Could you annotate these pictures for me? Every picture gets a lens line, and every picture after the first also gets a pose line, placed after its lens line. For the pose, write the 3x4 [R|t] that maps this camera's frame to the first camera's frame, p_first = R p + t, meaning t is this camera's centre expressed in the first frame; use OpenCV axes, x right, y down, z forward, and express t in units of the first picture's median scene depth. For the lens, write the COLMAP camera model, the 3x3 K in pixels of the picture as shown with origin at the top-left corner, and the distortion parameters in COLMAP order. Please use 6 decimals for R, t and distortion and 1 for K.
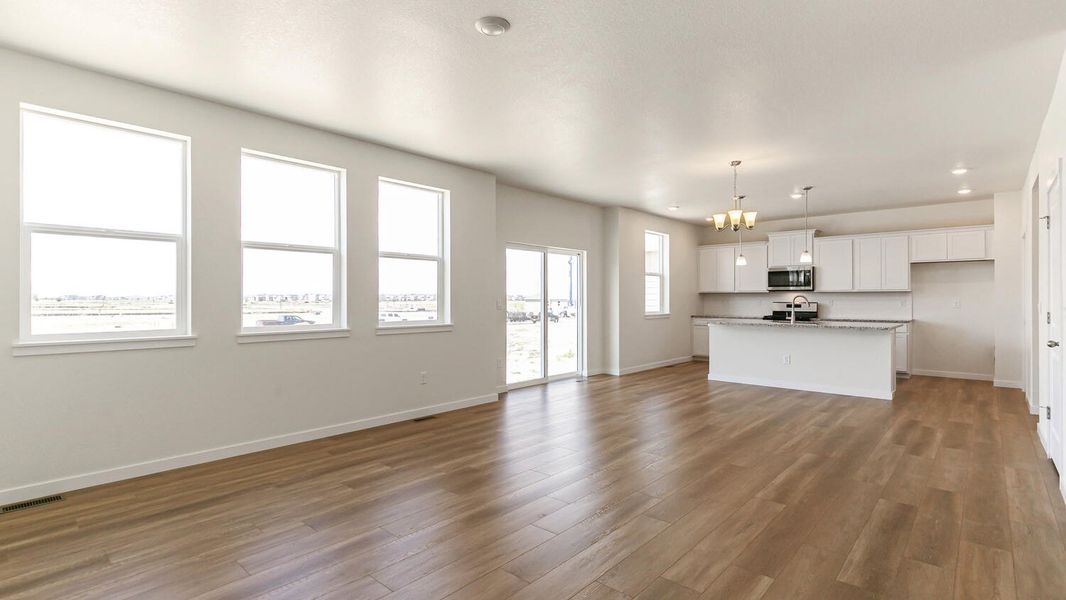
lens RADIAL K [[500.0, 0, 536.9], [0, 500.0, 298.1], [0, 0, 1]] dist [0.005292, 0.000157]
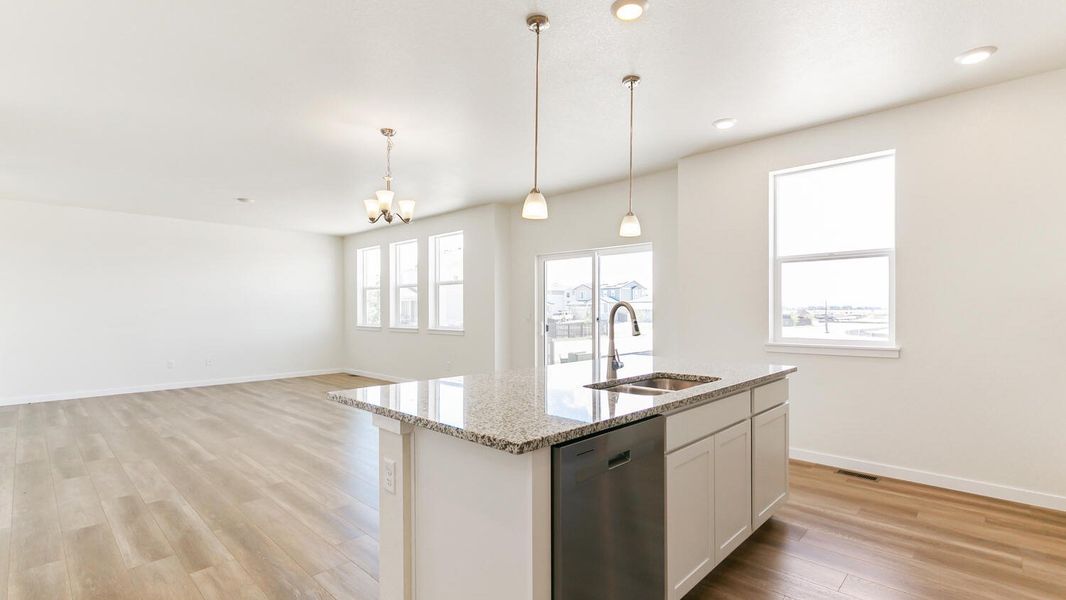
lens RADIAL K [[482.5, 0, 533.9], [0, 482.5, 307.2], [0, 0, 1]] dist [-0.002435, 0.000286]
pose [[-0.026479, -0.006205, -0.999630, 1.533905], [0.001996, 0.999978, -0.006260, 0.000241], [0.999647, -0.002161, -0.026466, 1.695622]]
